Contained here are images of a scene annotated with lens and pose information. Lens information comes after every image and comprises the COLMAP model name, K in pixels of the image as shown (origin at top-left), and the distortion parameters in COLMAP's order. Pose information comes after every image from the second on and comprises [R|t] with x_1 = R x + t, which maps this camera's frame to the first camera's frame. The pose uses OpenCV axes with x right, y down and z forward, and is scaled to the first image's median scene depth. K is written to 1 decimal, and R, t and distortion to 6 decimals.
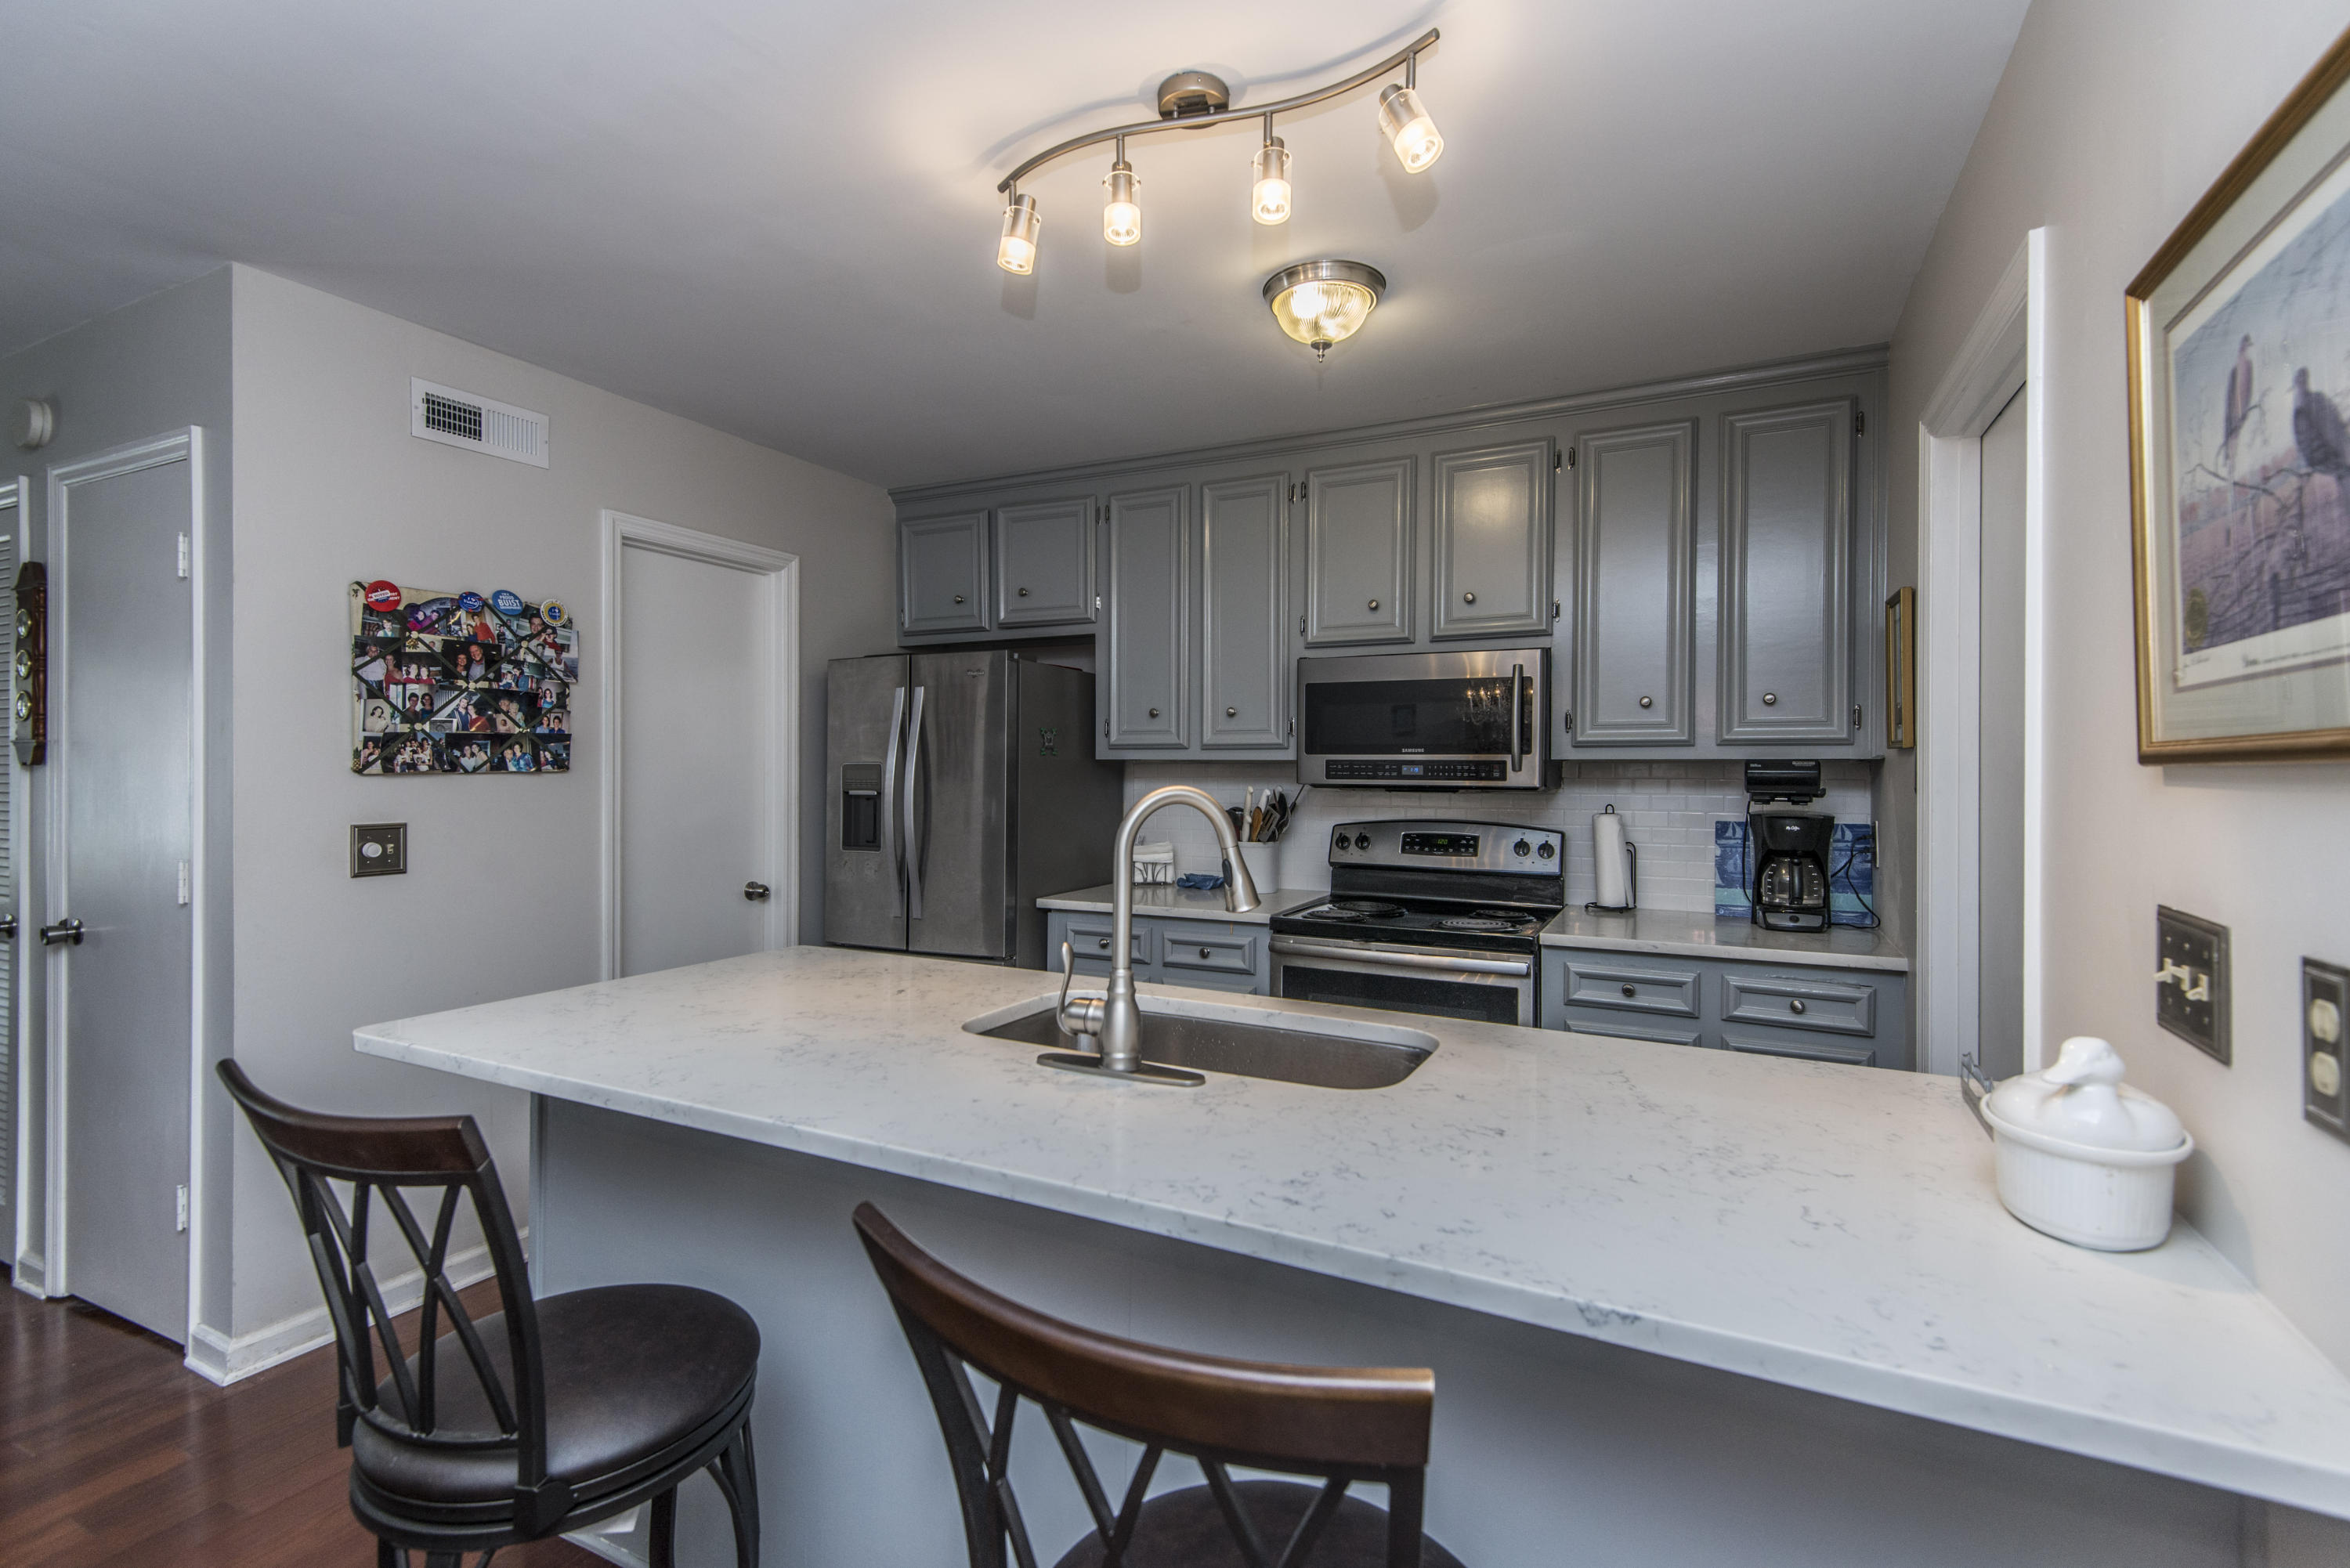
lens RADIAL K [[1064.4, 0, 1181.9], [0, 1064.4, 776.2], [0, 0, 1]] dist [0.044491, -0.023368]
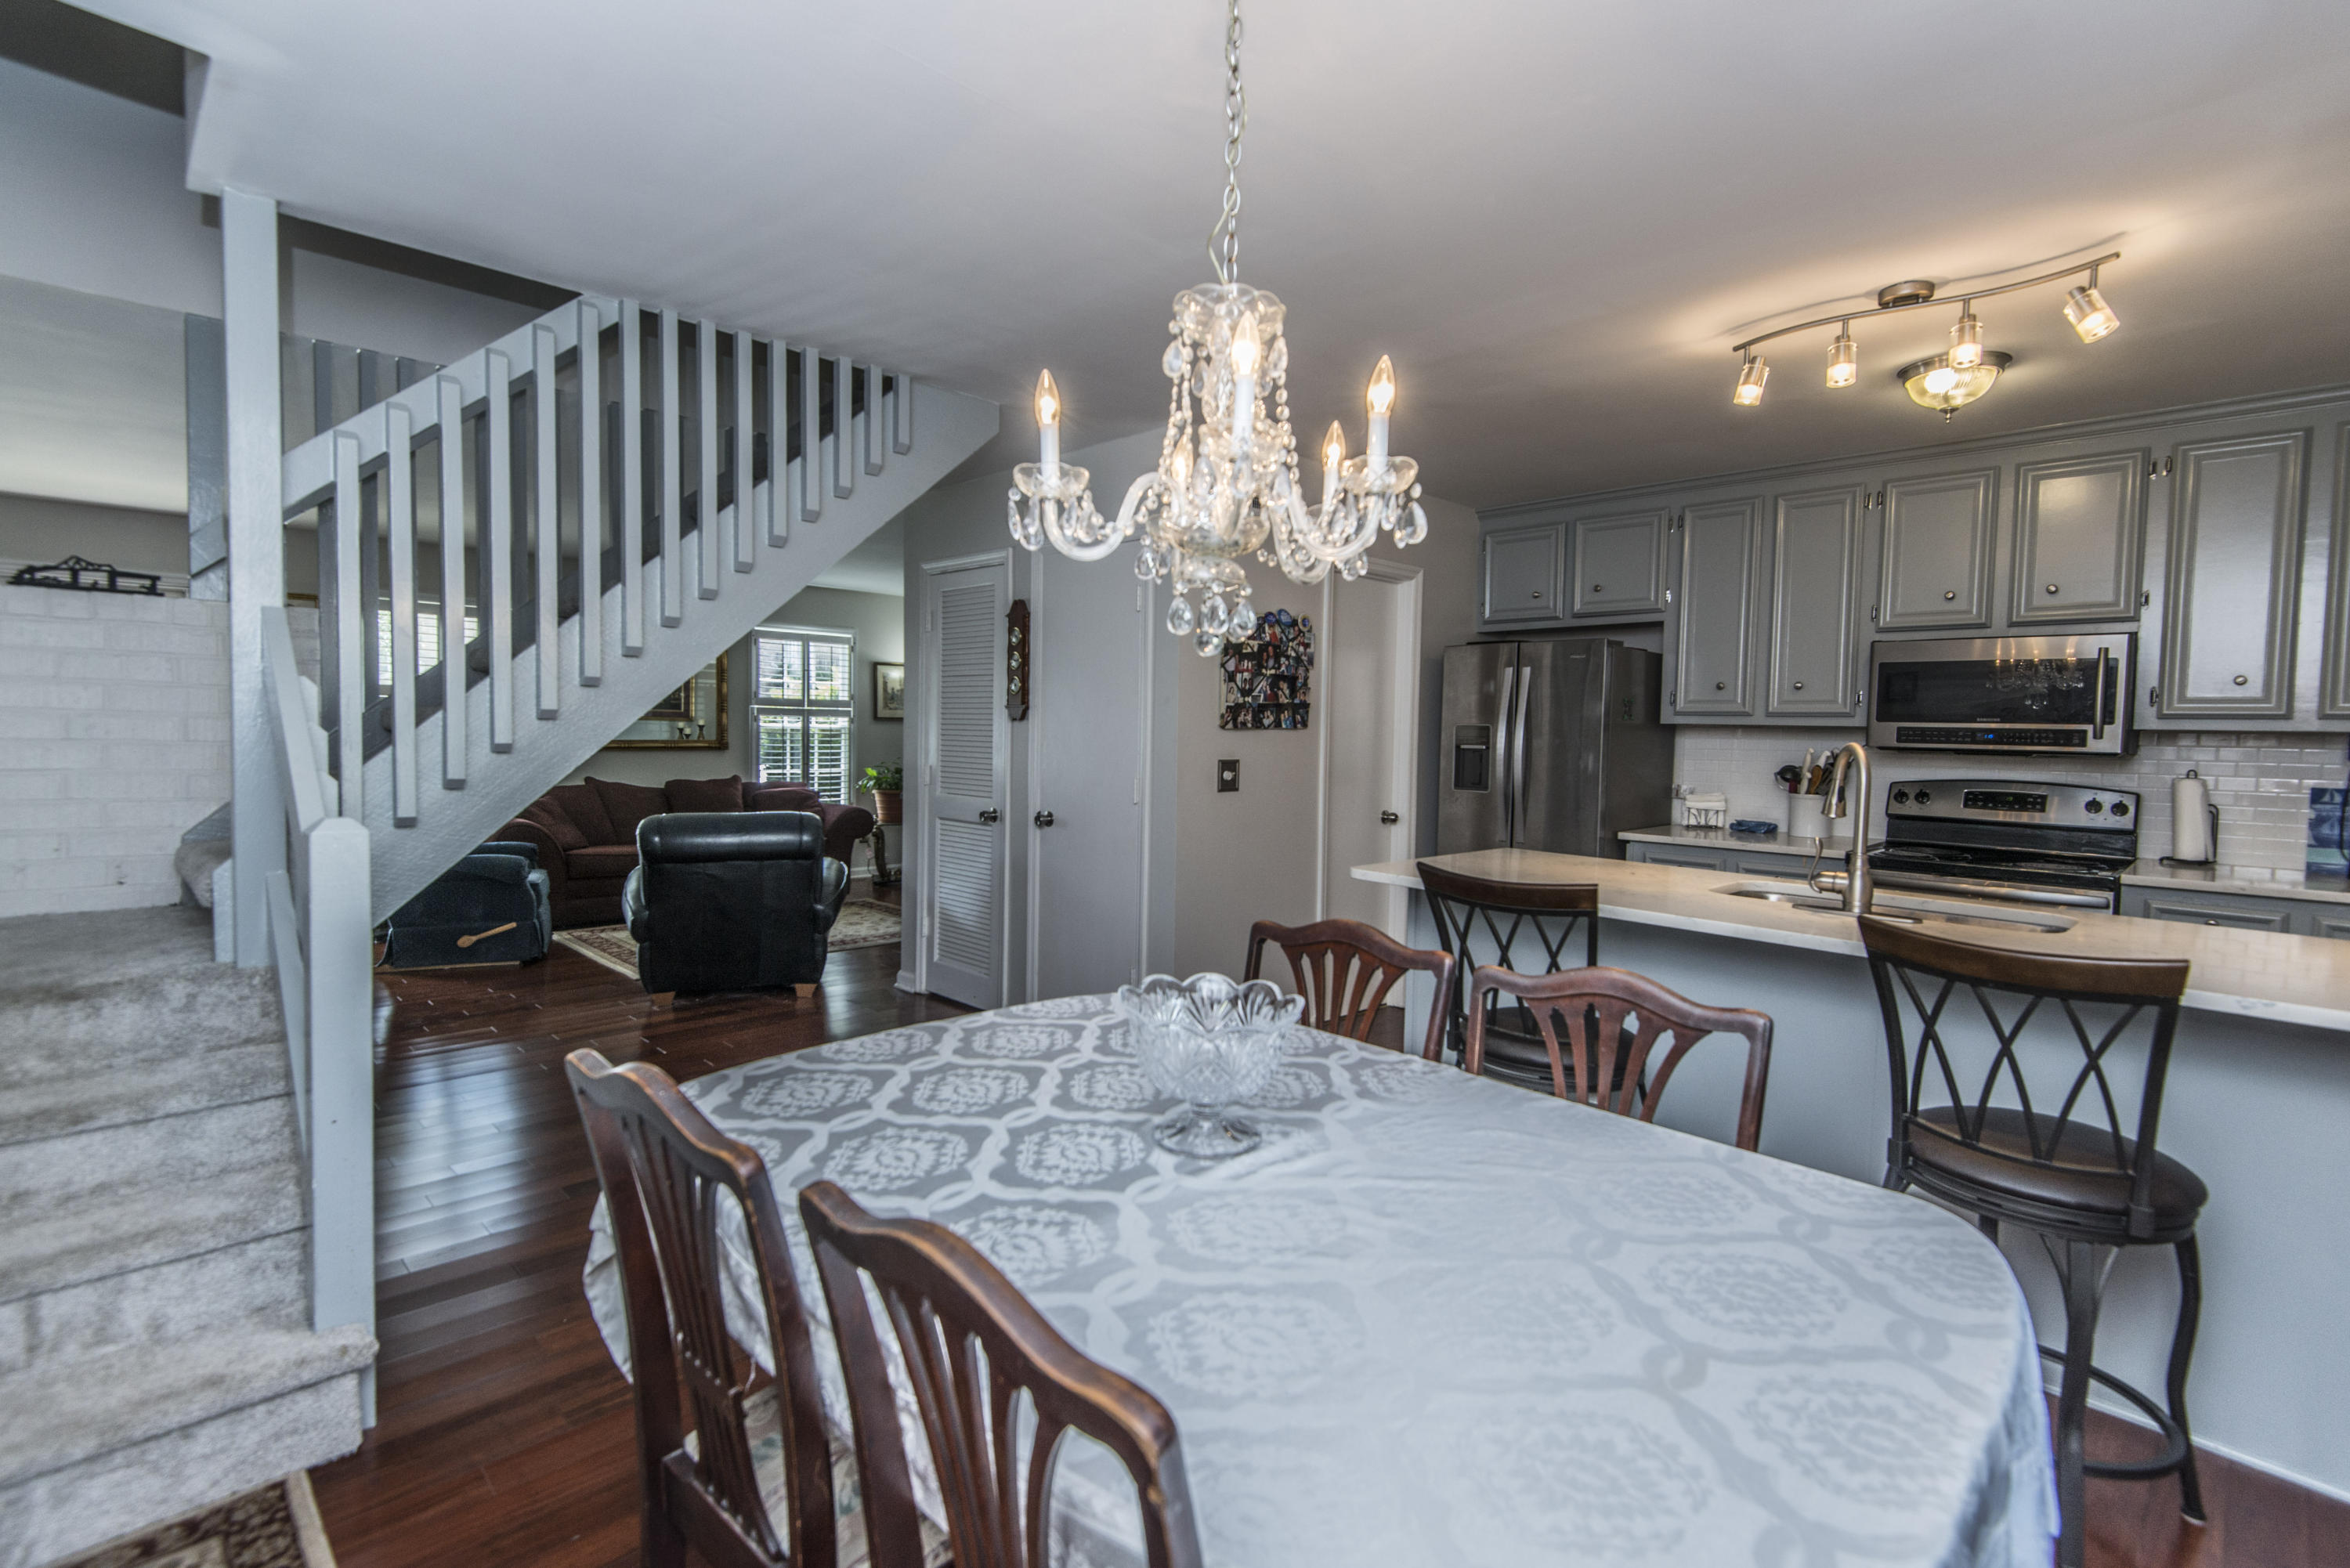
lens RADIAL K [[1039.0, 0, 1169.2], [0, 1039.0, 778.2], [0, 0, 1]] dist [-0.016392, 0.000104]
pose [[0.931764, 0.030071, -0.361818, -0.214577], [-0.014988, 0.998900, 0.044420, 0.003378], [0.362756, -0.035966, 0.931190, -0.390913]]
